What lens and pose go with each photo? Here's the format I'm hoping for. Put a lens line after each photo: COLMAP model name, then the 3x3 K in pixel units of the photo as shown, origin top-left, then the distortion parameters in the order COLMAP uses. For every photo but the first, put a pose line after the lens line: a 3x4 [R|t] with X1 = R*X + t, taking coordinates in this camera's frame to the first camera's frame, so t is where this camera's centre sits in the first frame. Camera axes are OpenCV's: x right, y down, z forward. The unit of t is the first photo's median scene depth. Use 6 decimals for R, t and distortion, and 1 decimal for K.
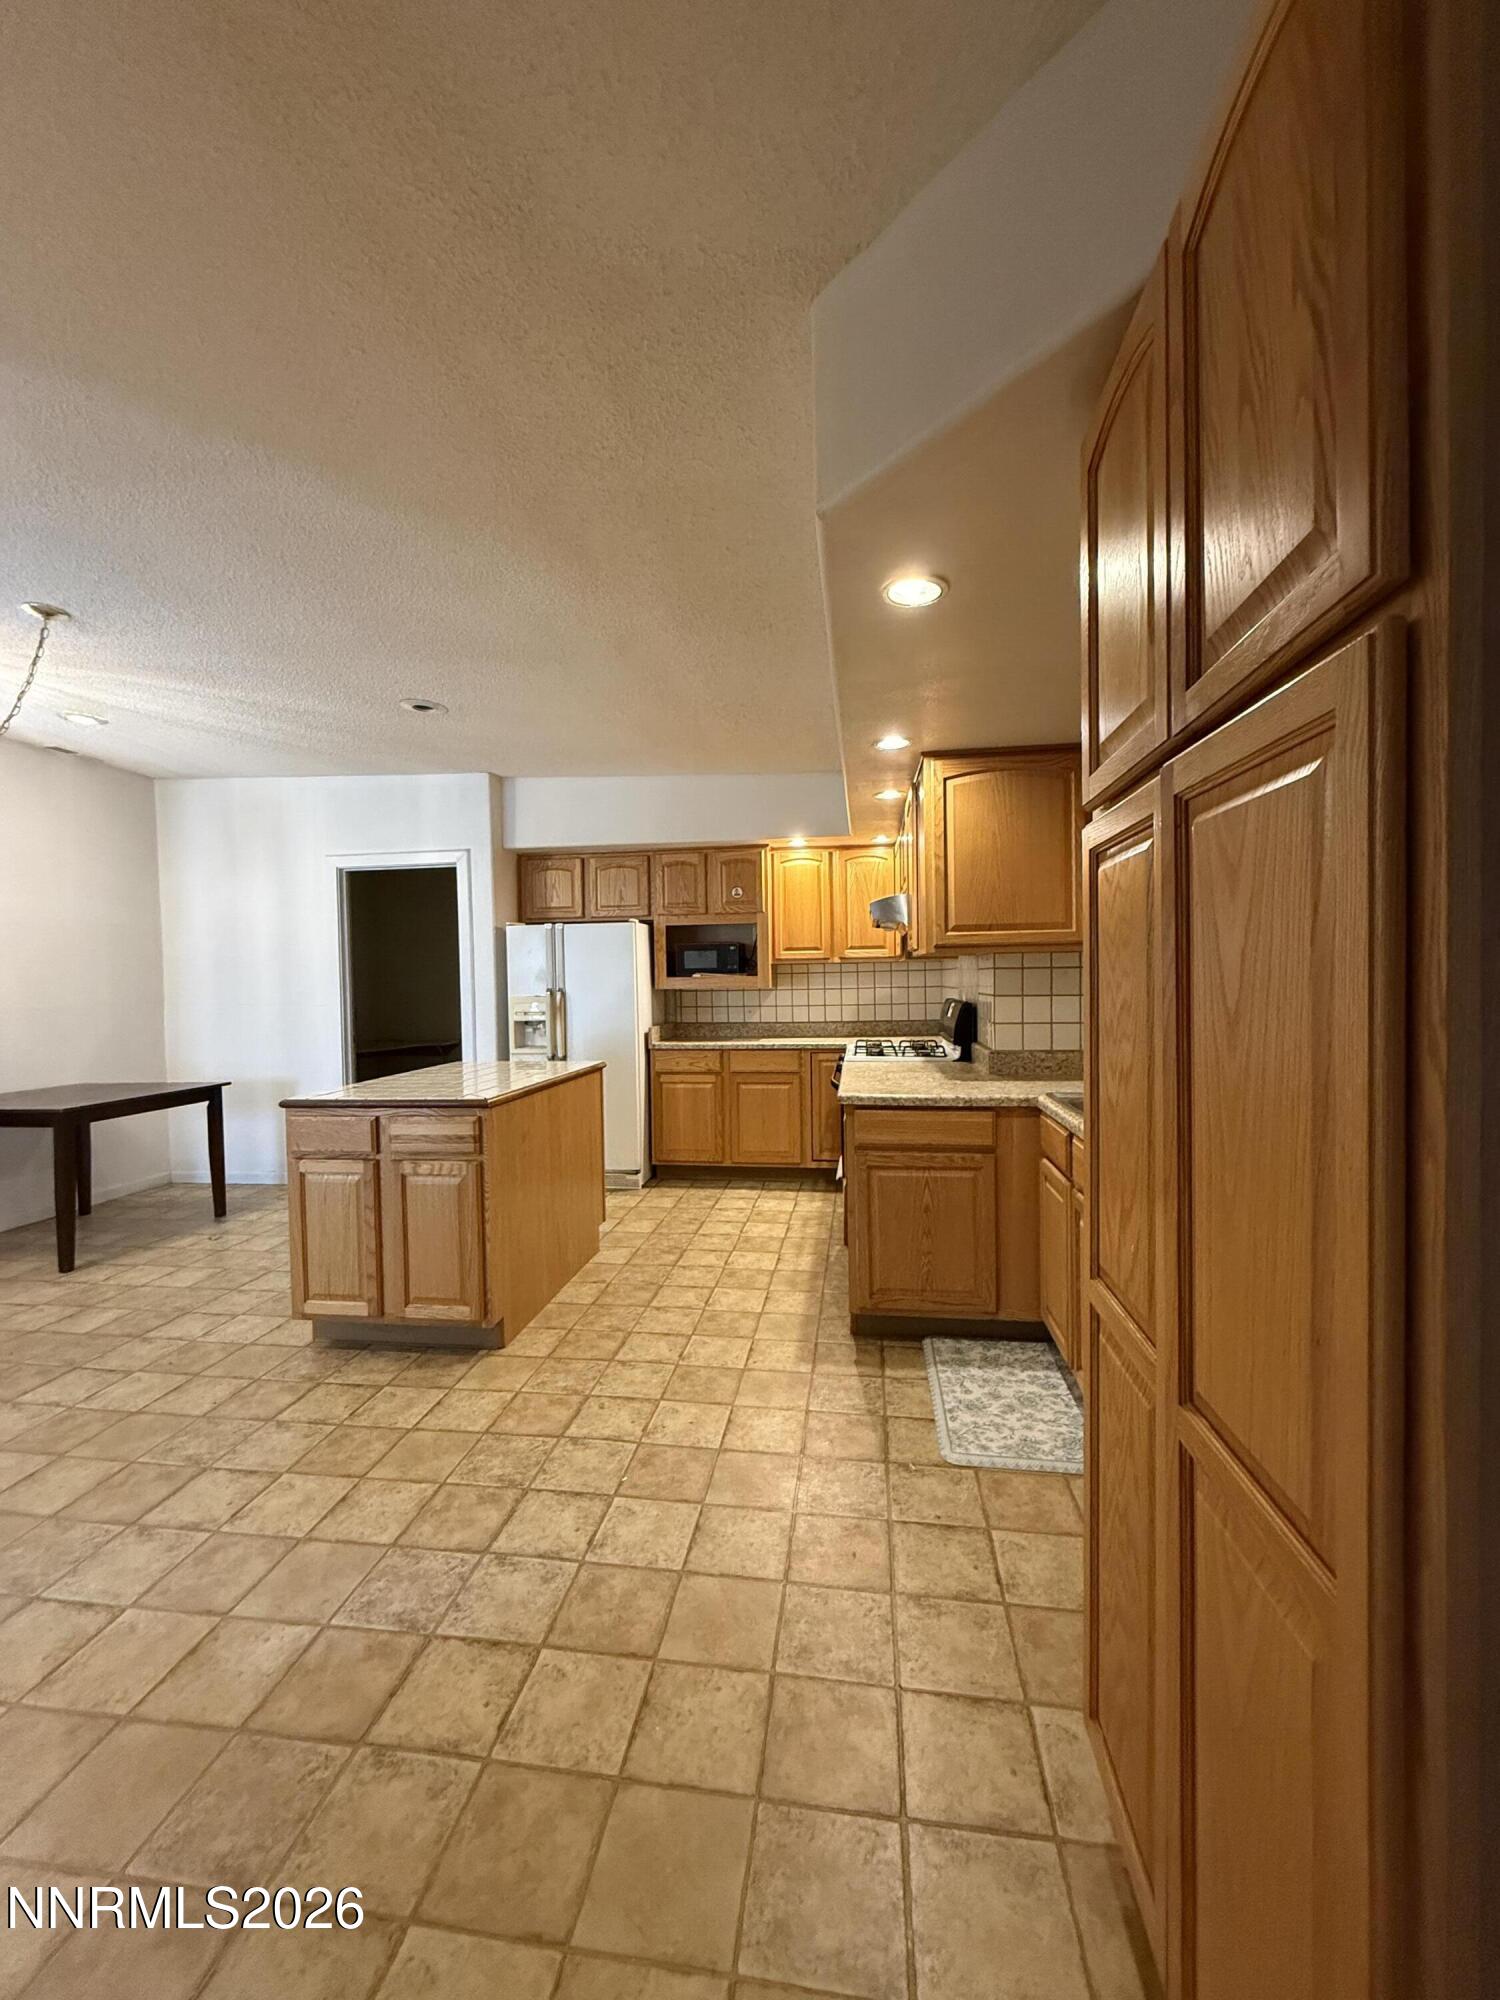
lens RADIAL K [[796.2, 0, 759.3], [0, 796.2, 1001.7], [0, 0, 1]] dist [0.001875, 0.000051]
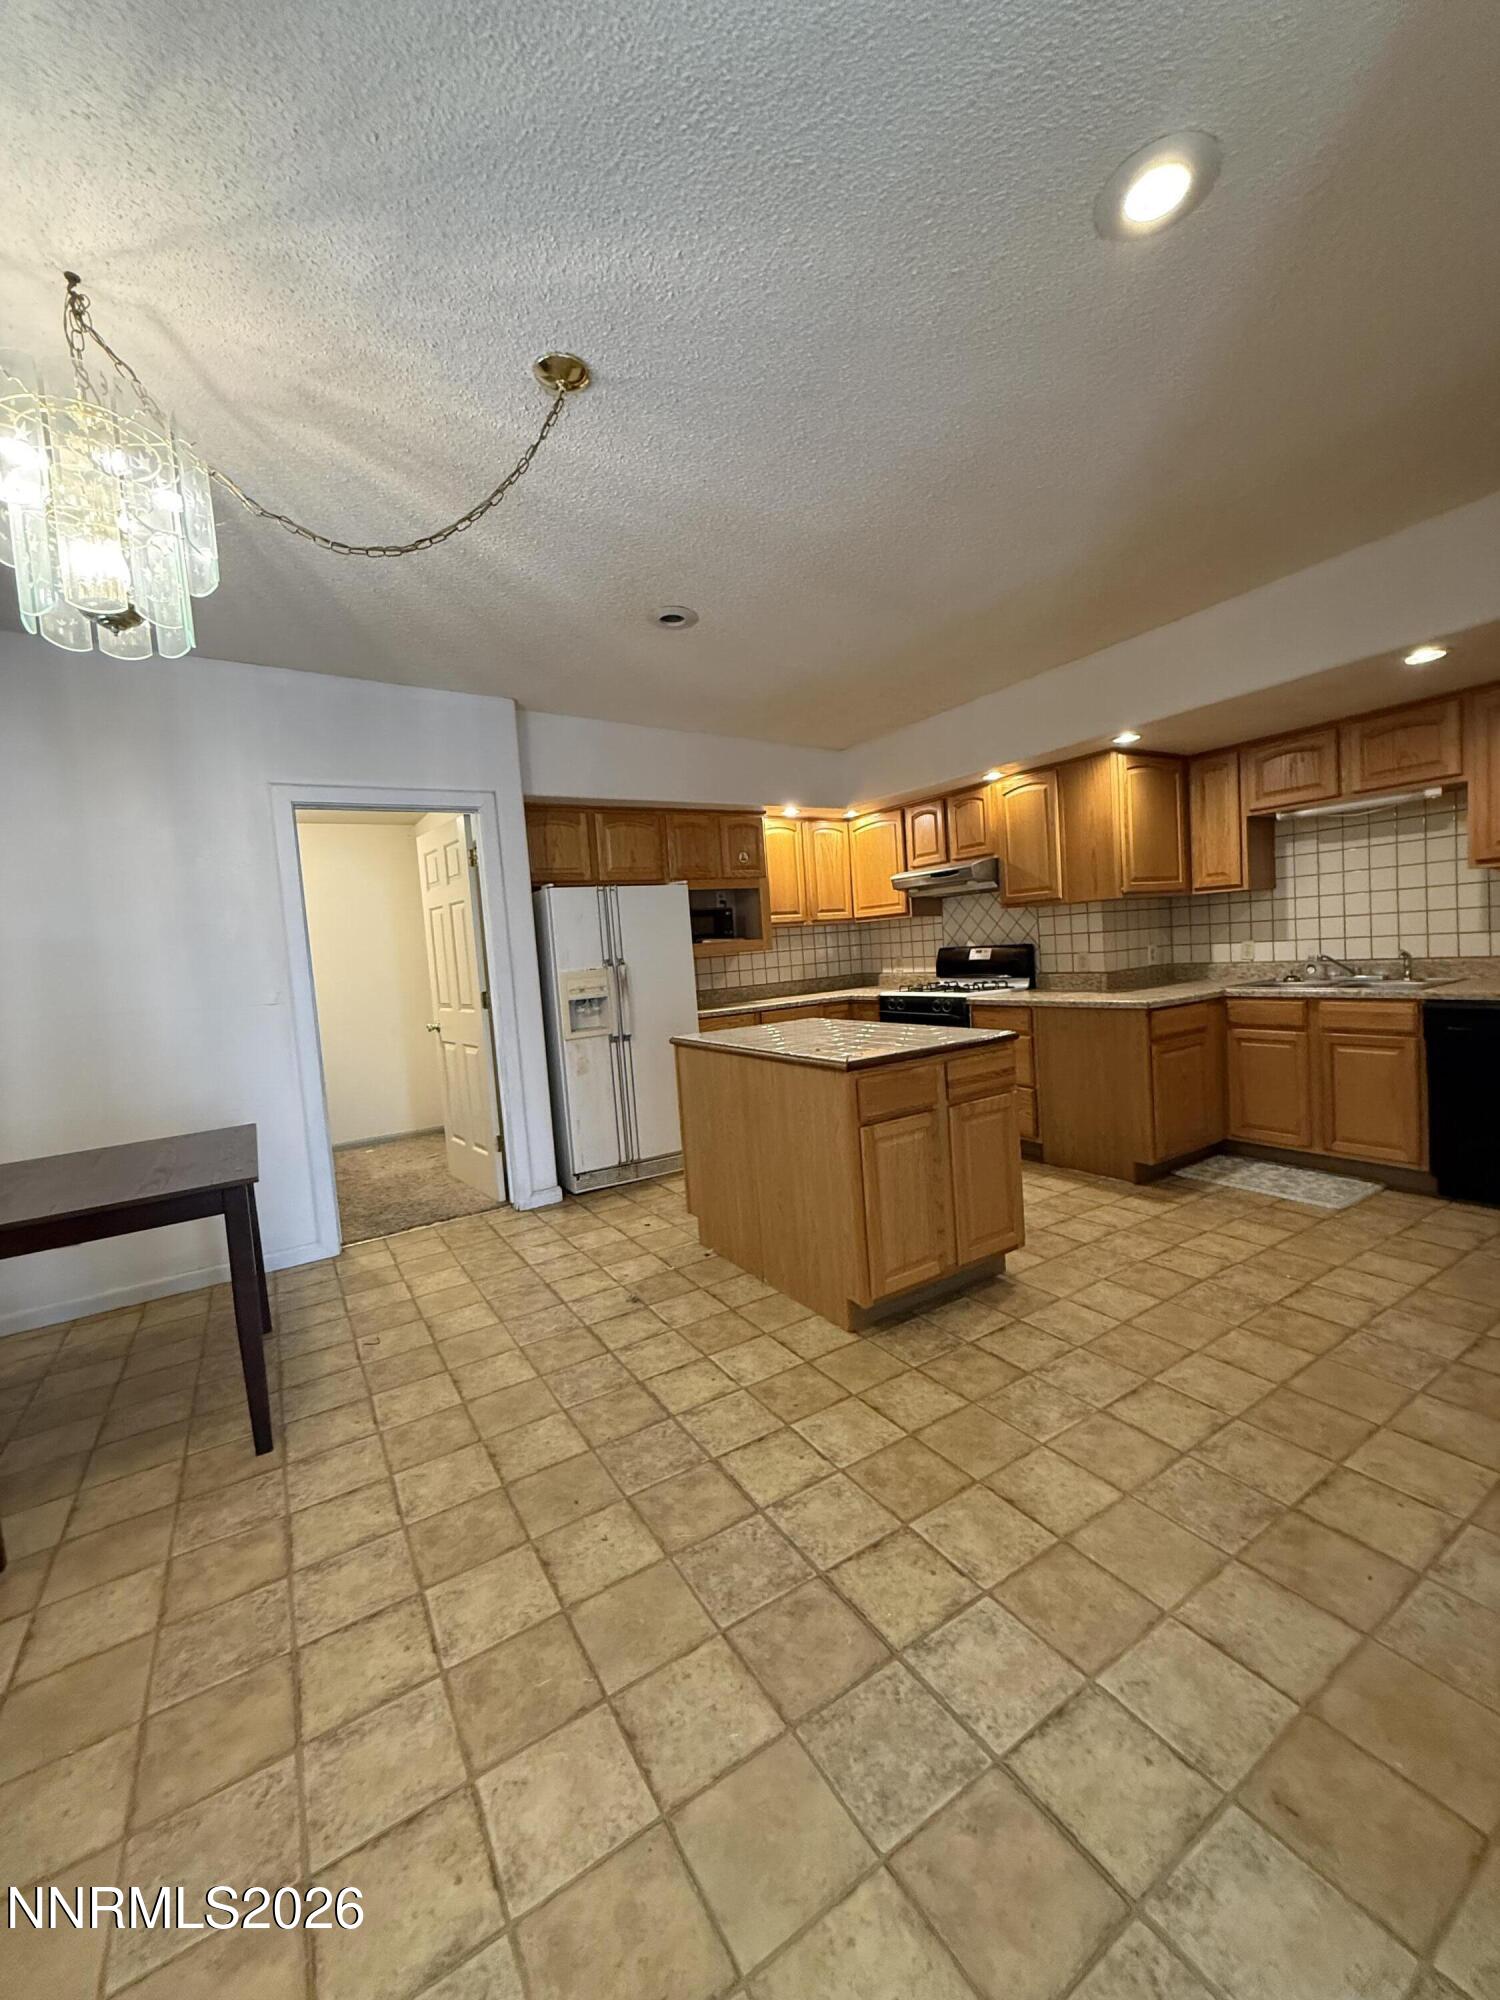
lens RADIAL K [[796.2, 0, 748.8], [0, 796.2, 995.7], [0, 0, 1]] dist [0.001875, 0.000051]
pose [[0.763240, -0.077402, 0.641462, -0.706893], [0.076840, 0.996627, 0.028830, 0.010253], [-0.641529, 0.027286, 0.766613, 0.229659]]
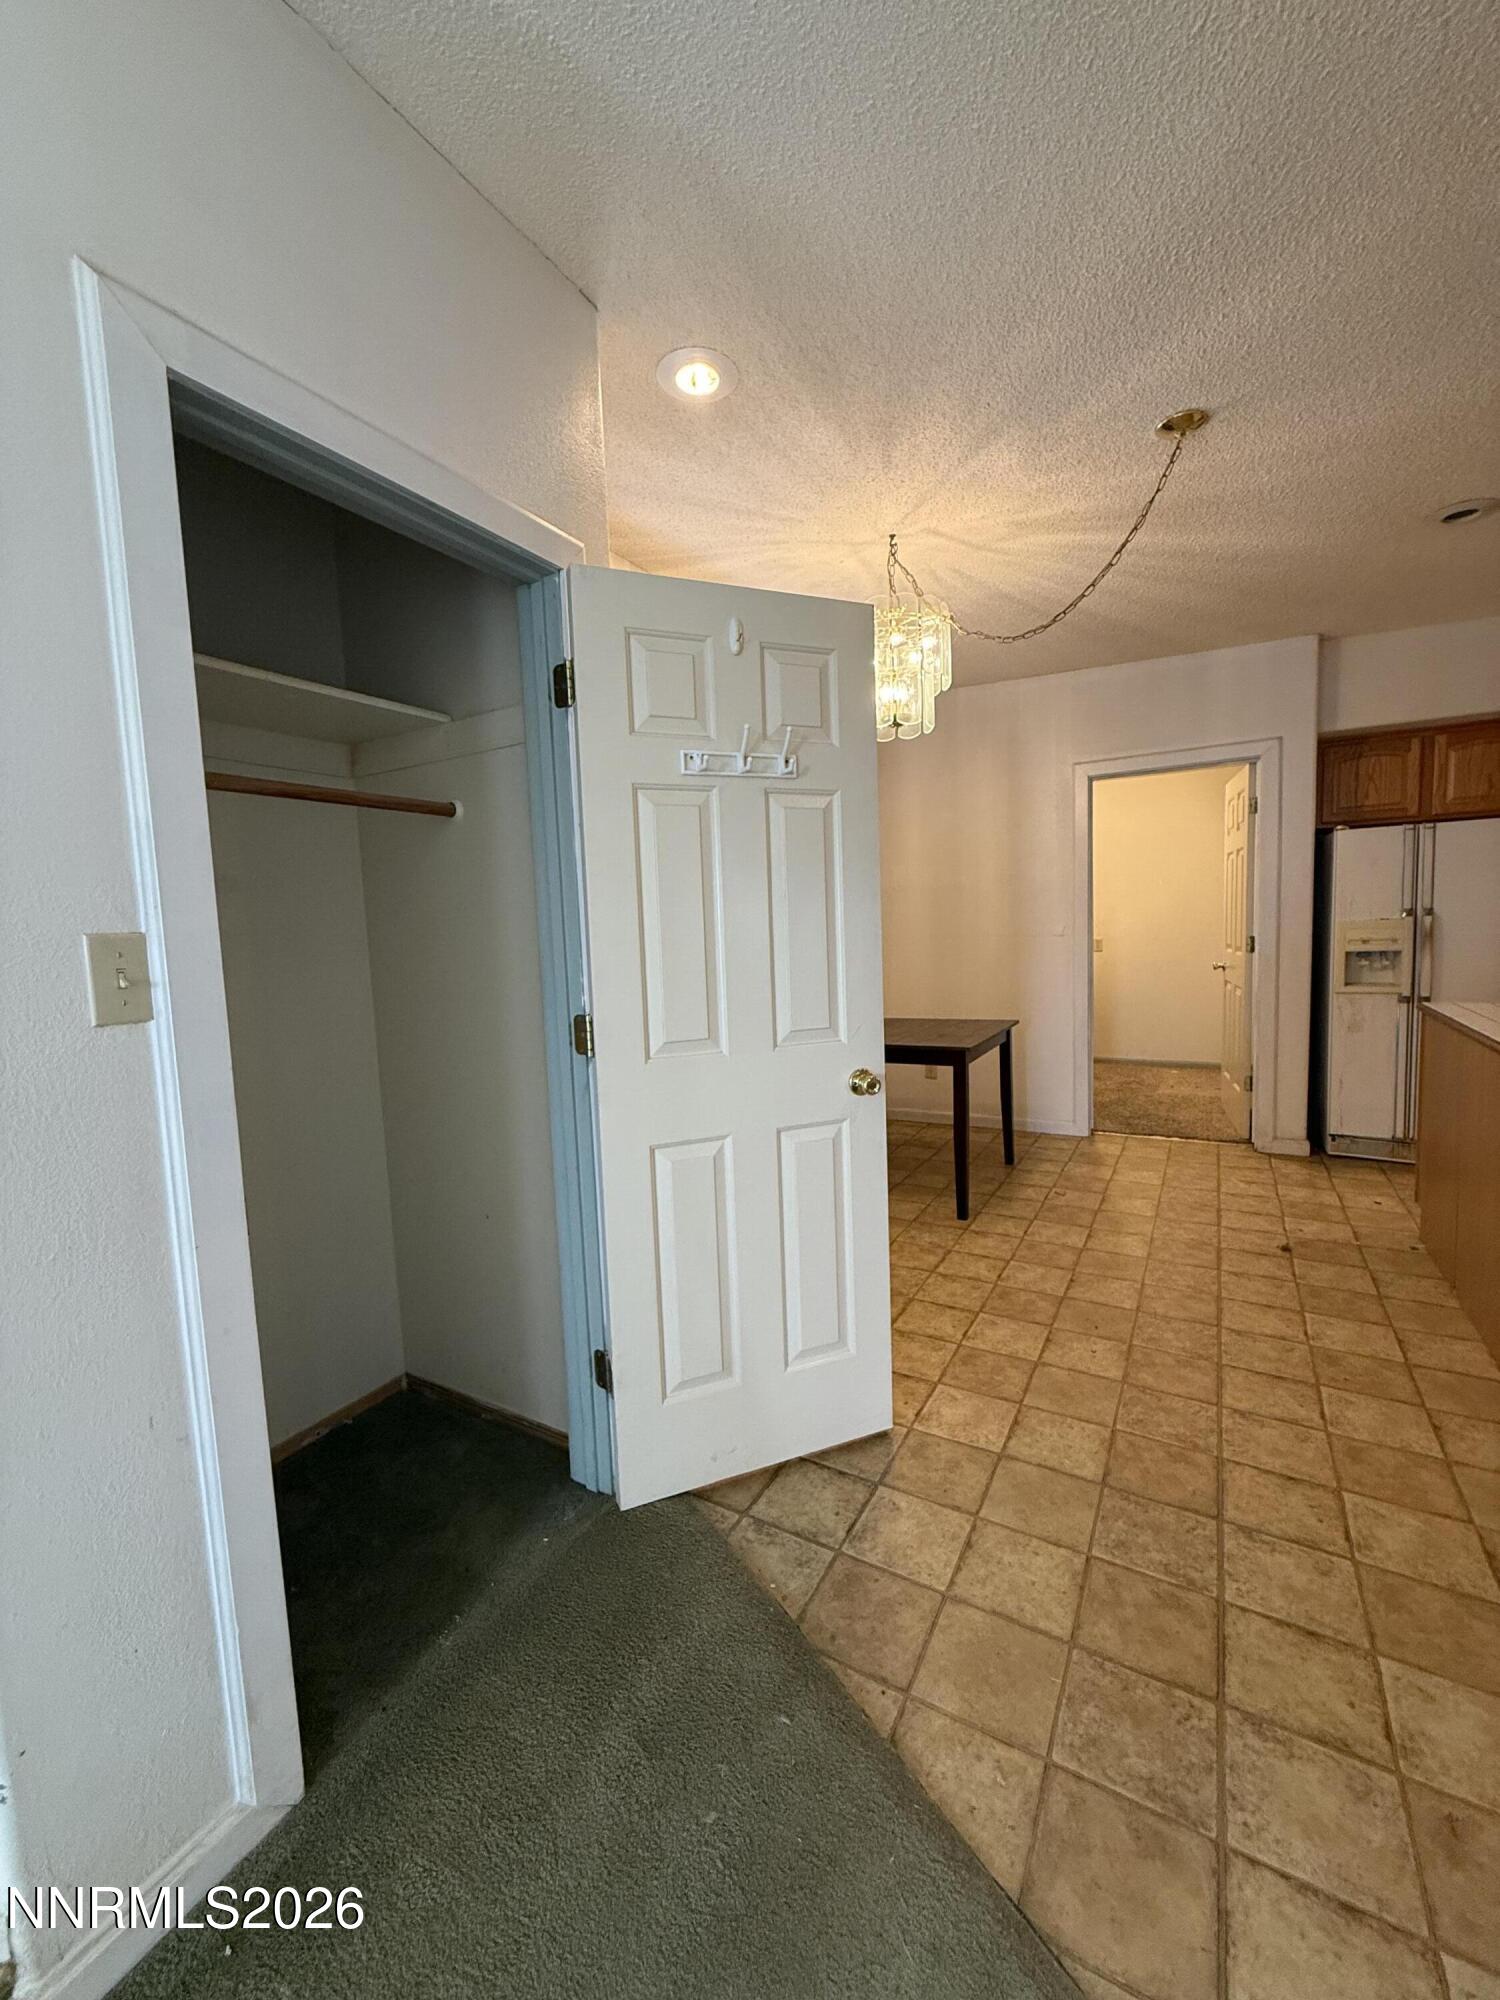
lens RADIAL K [[796.2, 0, 749.1], [0, 796.2, 994.5], [0, 0, 1]] dist [0.001875, 0.000051]
pose [[0.926869, 0.013418, -0.375145, -0.561975], [0.012792, 0.997652, 0.067288, 0.006690], [0.375167, -0.067166, 0.924521, 0.041290]]
